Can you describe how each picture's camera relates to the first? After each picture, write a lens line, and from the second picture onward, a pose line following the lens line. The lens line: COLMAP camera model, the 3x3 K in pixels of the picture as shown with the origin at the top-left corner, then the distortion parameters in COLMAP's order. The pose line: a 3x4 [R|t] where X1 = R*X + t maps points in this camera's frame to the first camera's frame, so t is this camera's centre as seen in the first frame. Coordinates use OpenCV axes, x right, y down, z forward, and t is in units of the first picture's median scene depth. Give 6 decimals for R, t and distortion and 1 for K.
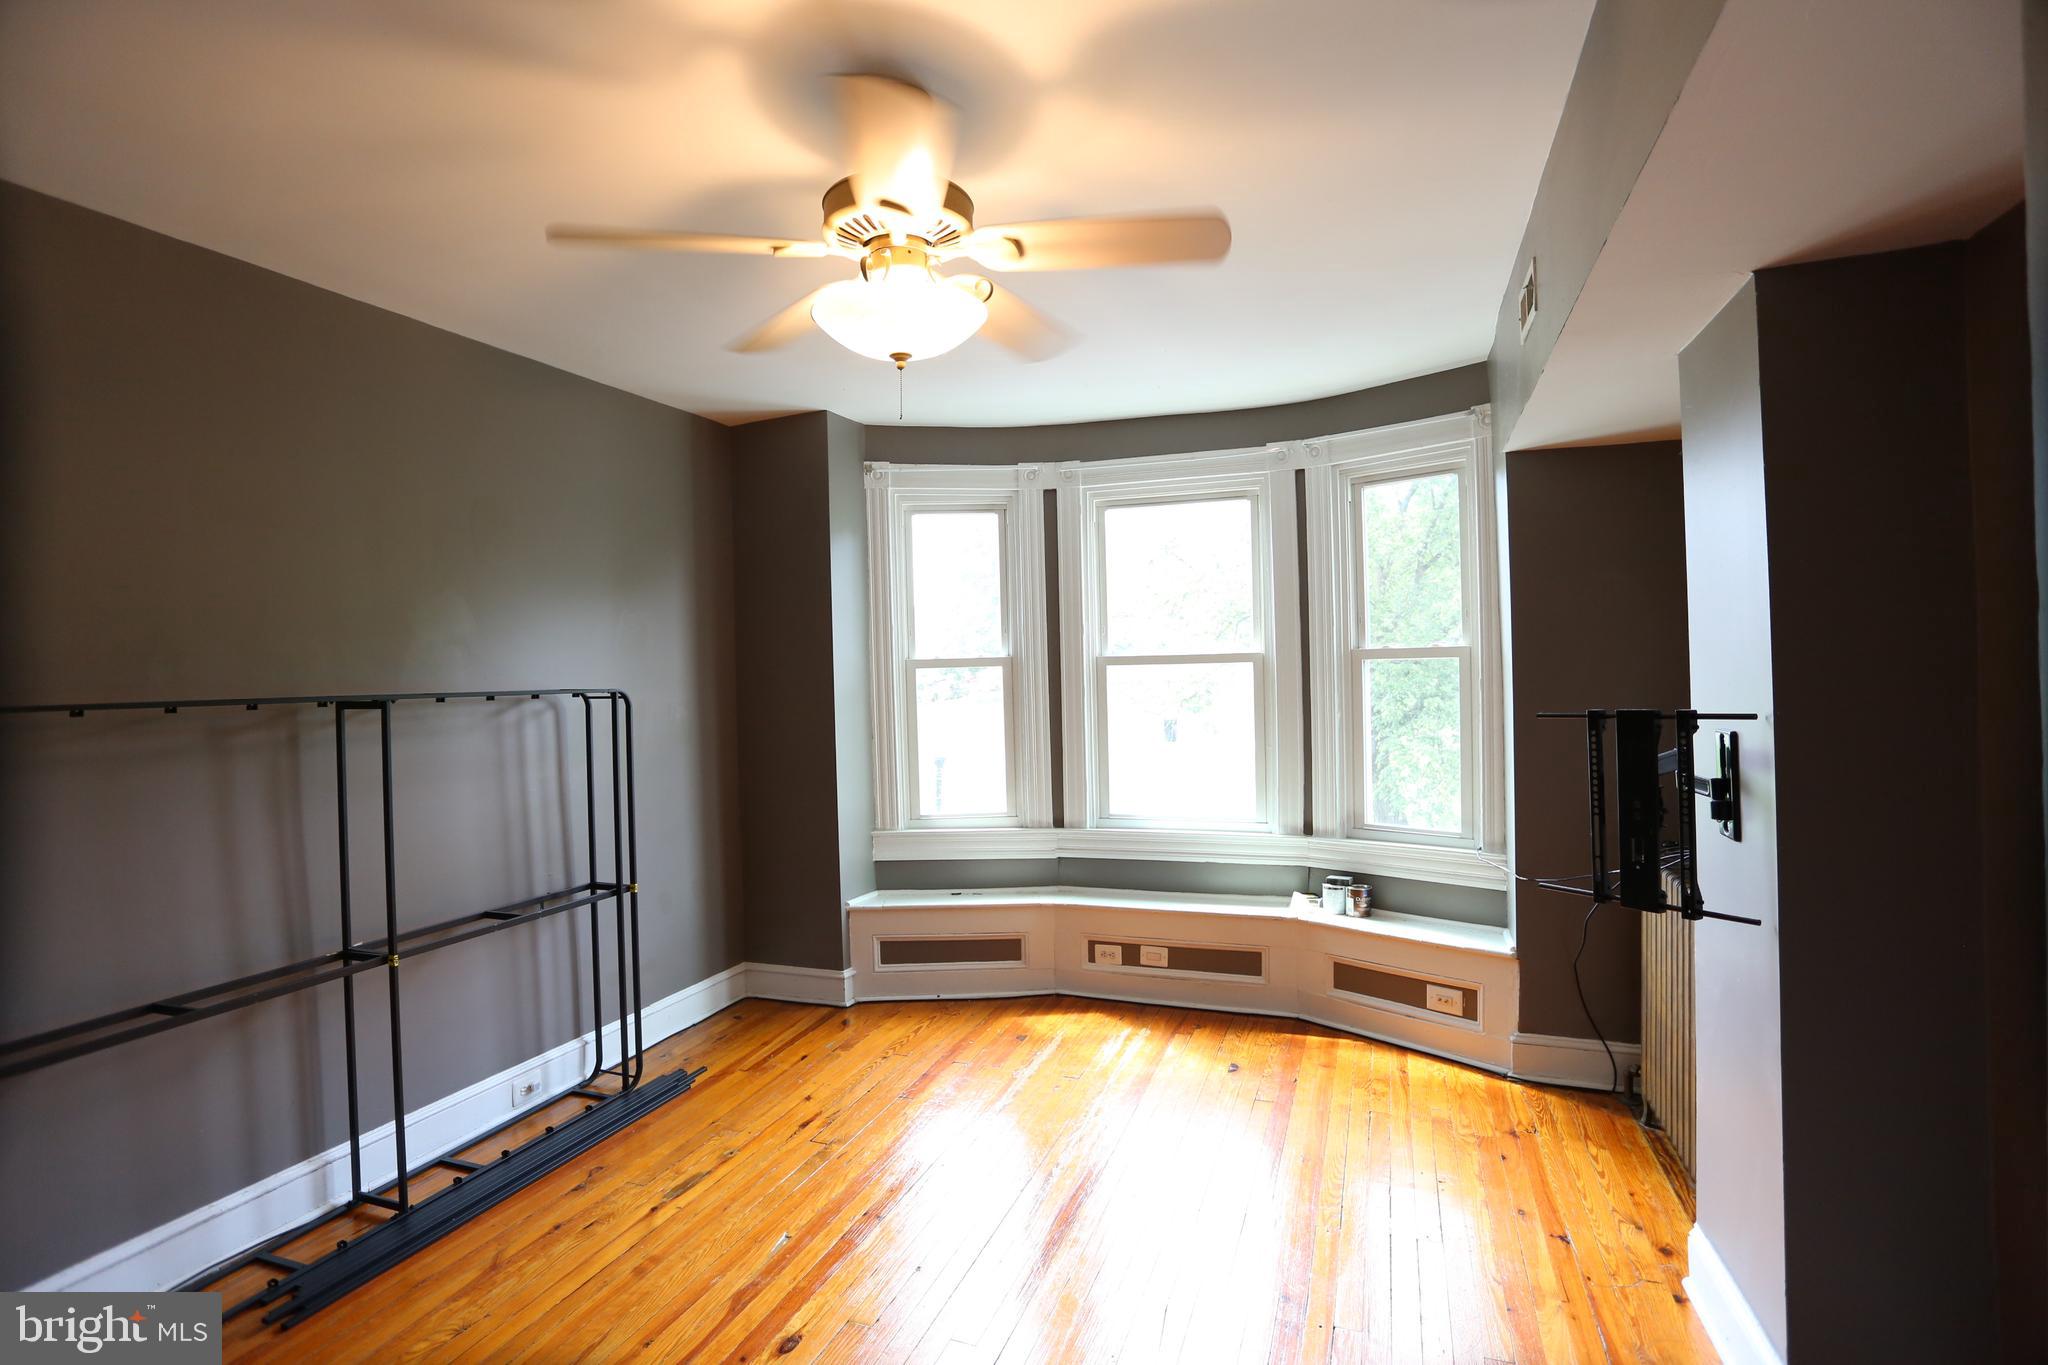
lens RADIAL K [[998.6, 0, 1013.4], [0, 998.6, 678.4], [0, 0, 1]] dist [-0.075926, 0.033128]
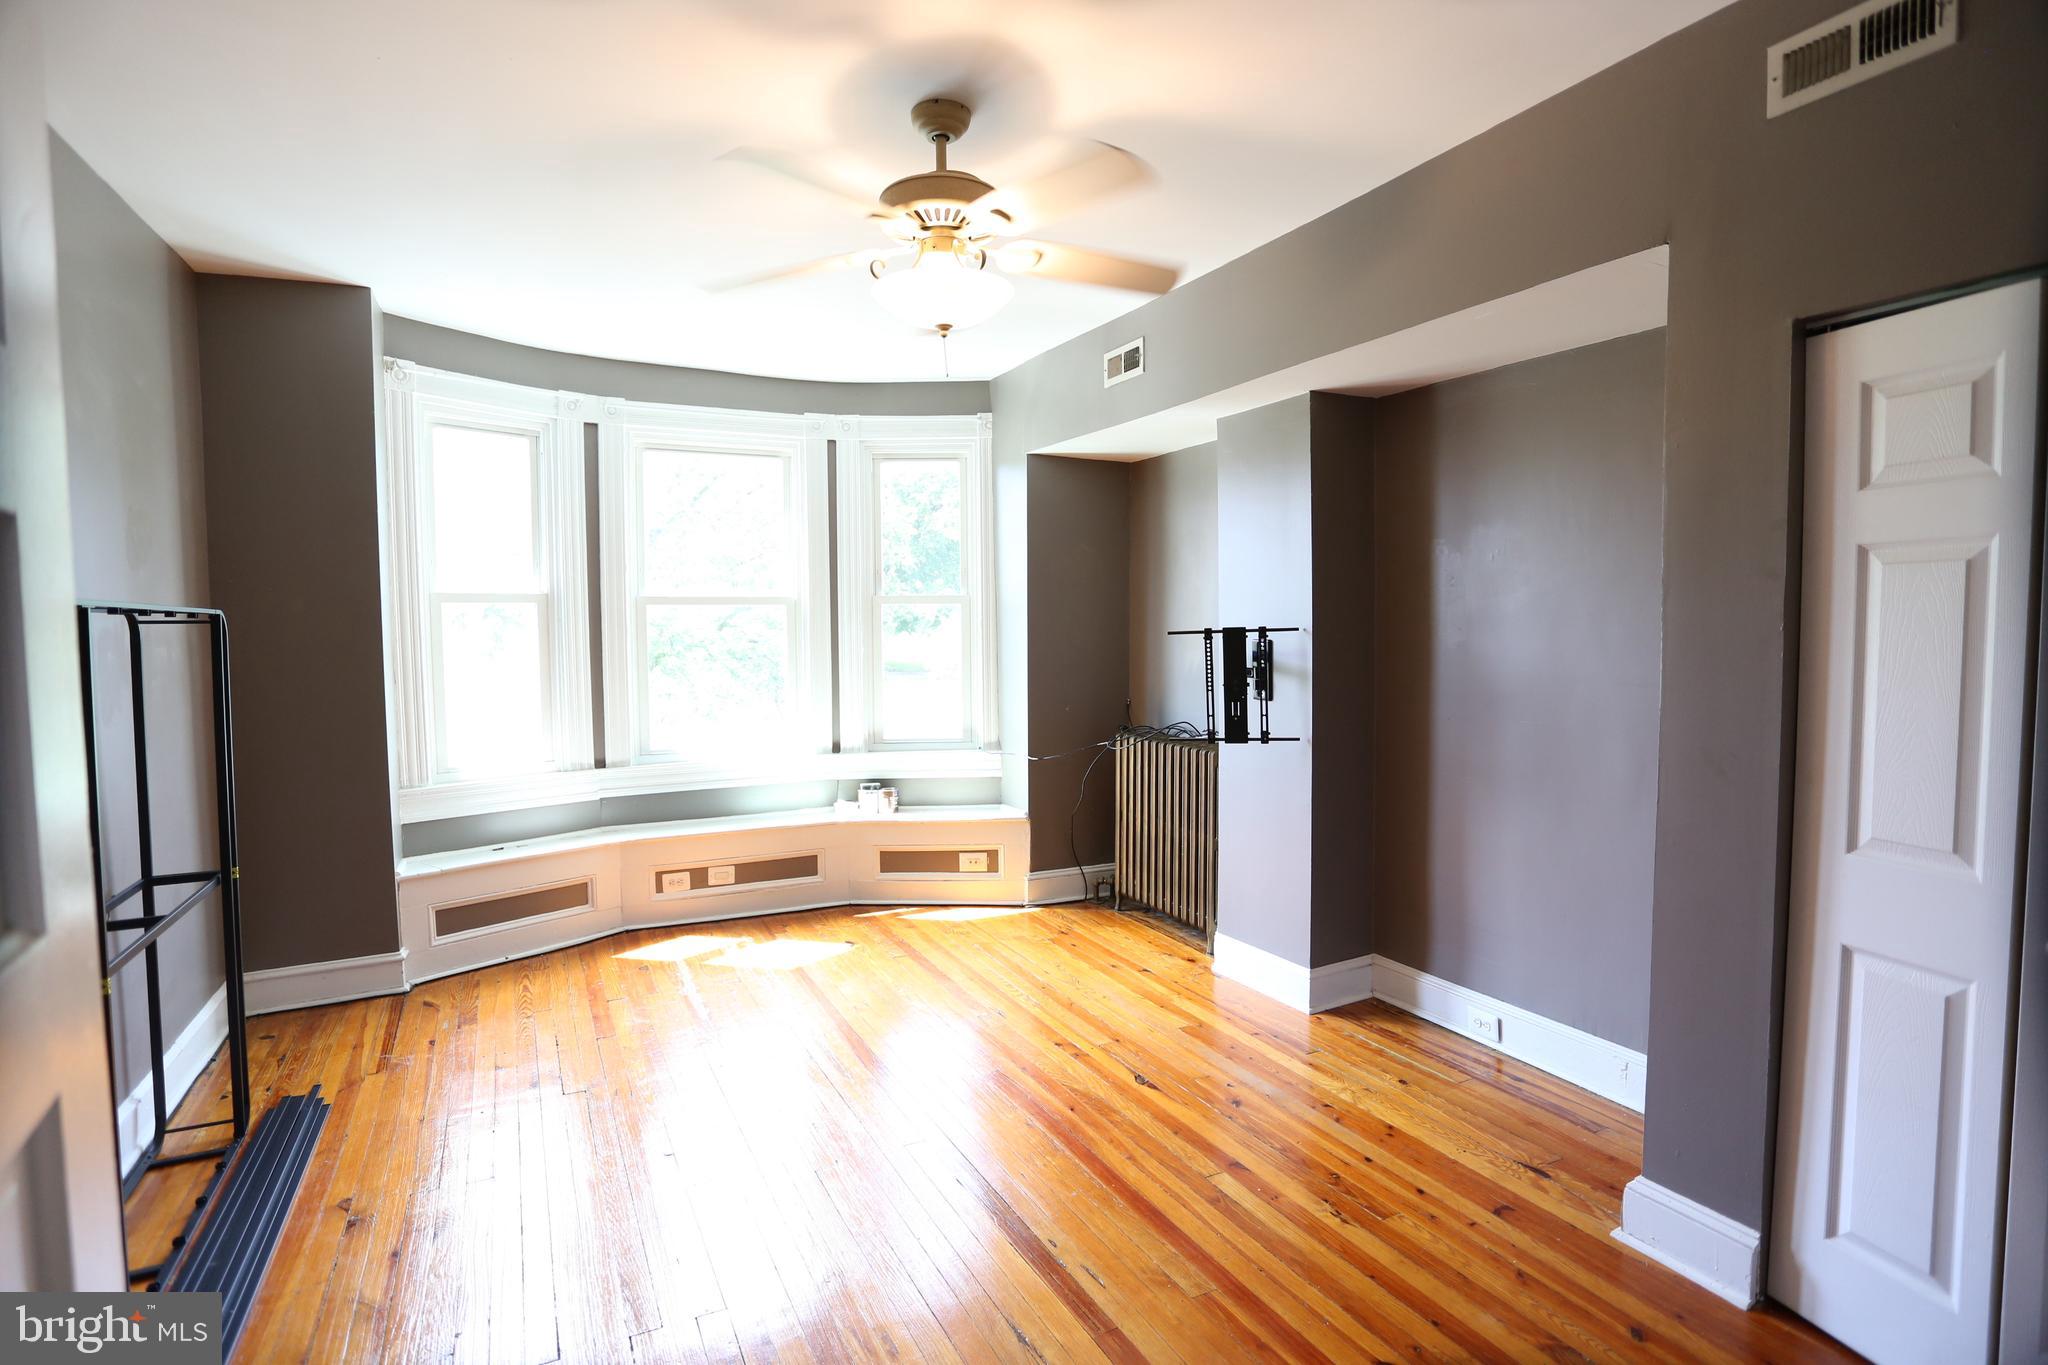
lens RADIAL K [[998.6, 0, 1013.4], [0, 998.6, 678.4], [0, 0, 1]] dist [-0.075926, 0.033128]
pose [[0.678934, -0.023025, 0.733839, -0.467150], [-0.001399, 0.999466, 0.032654, 0.033581], [-0.734198, -0.023197, 0.678539, 0.047264]]
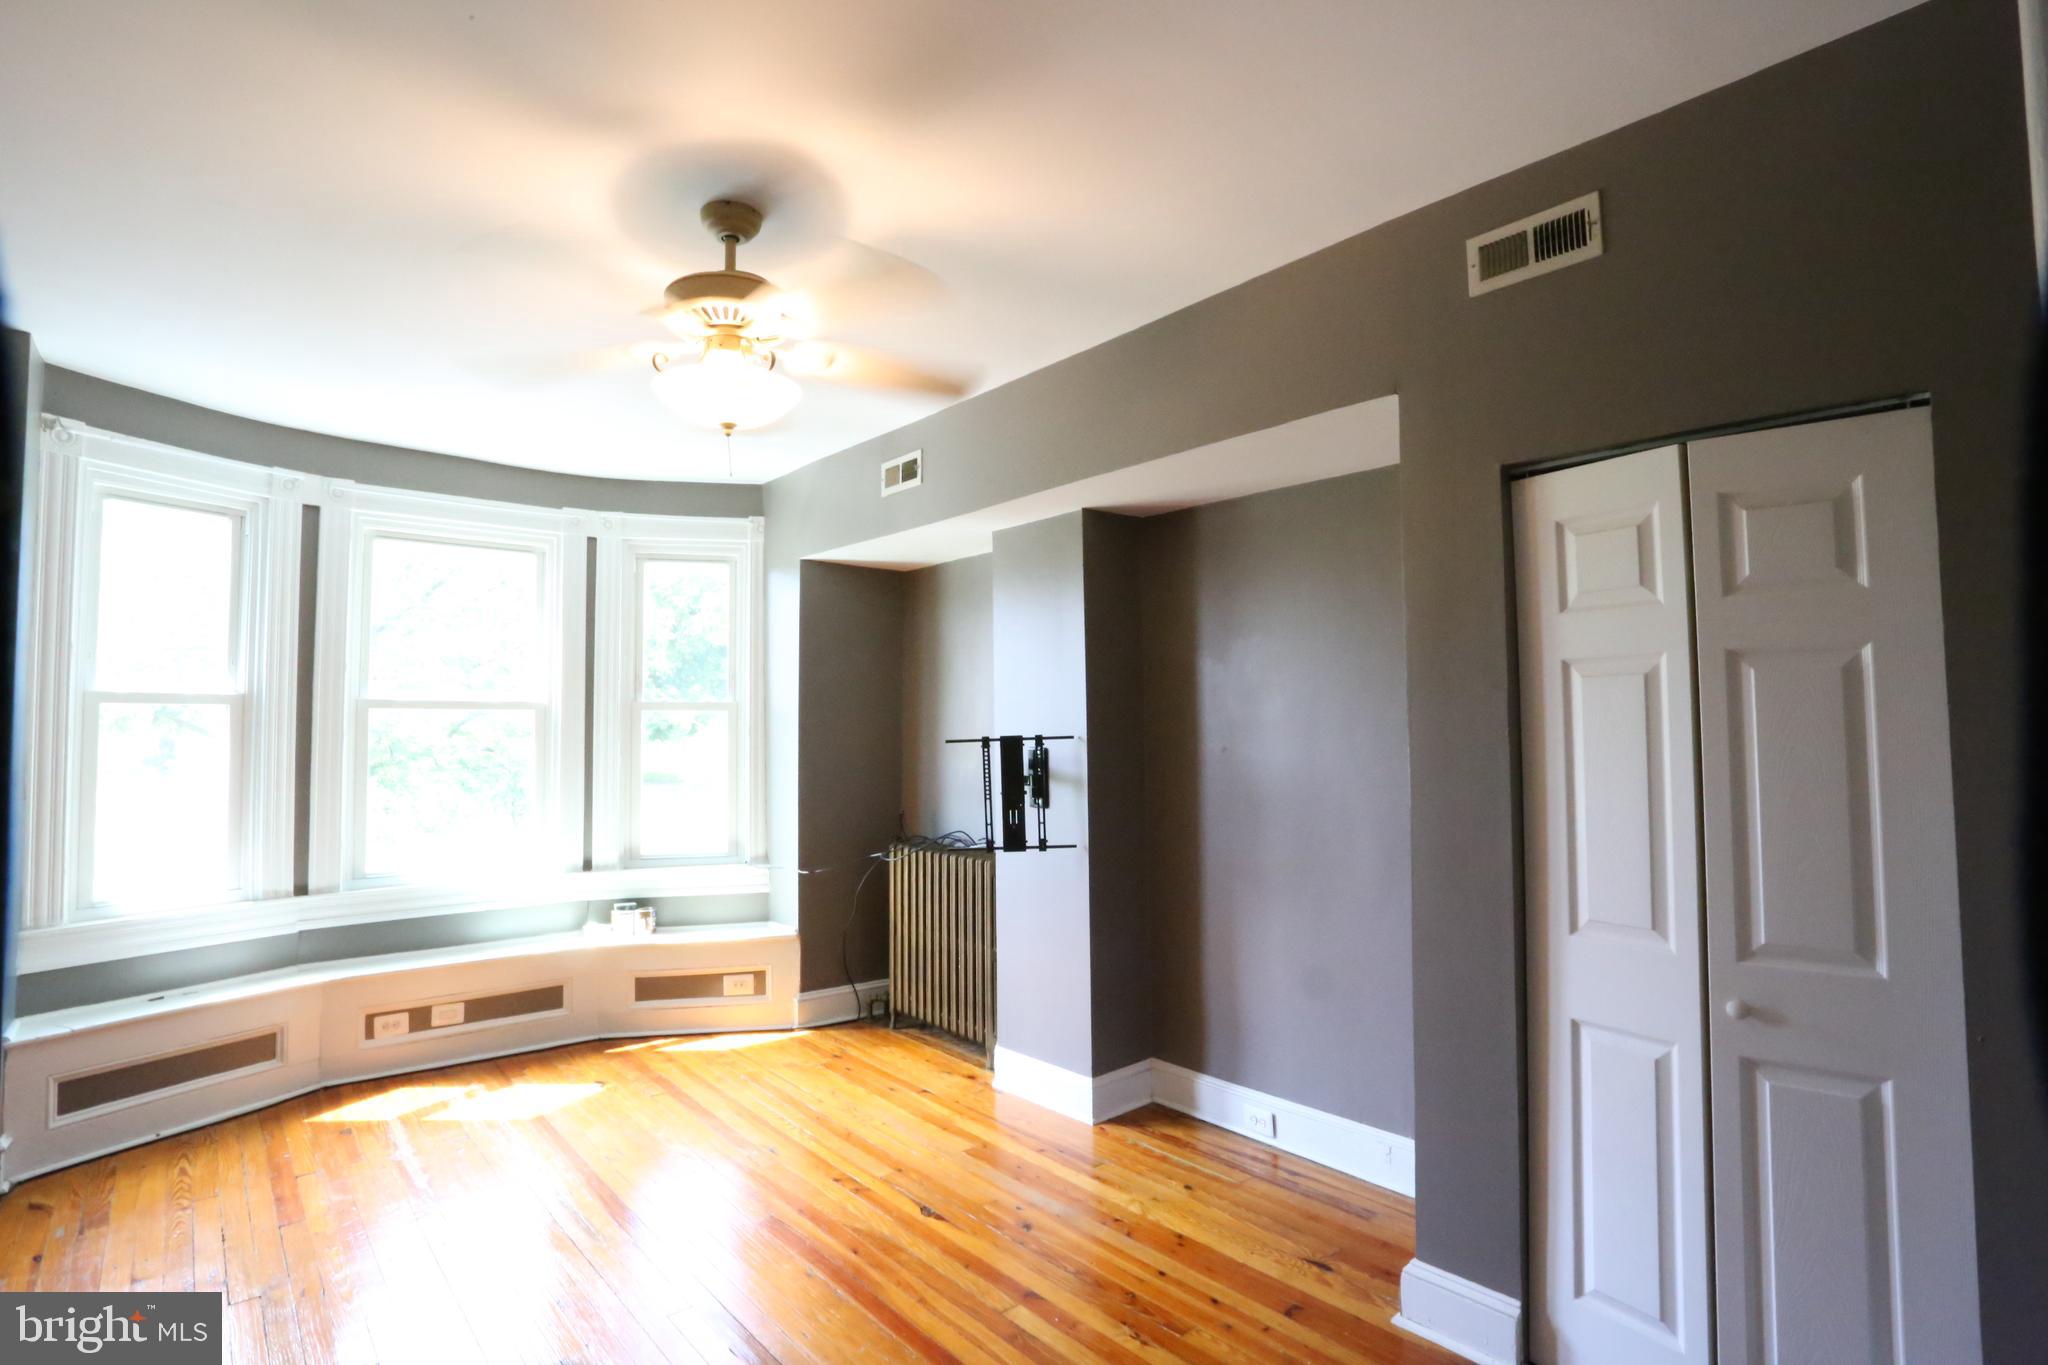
lens RADIAL K [[998.6, 0, 1013.4], [0, 998.6, 678.4], [0, 0, 1]] dist [-0.075926, 0.033128]
pose [[0.487578, 0.064234, 0.870714, -0.466257], [0.003536, 0.997136, -0.075540, 0.033560], [-0.873072, 0.039911, 0.485954, 0.065609]]
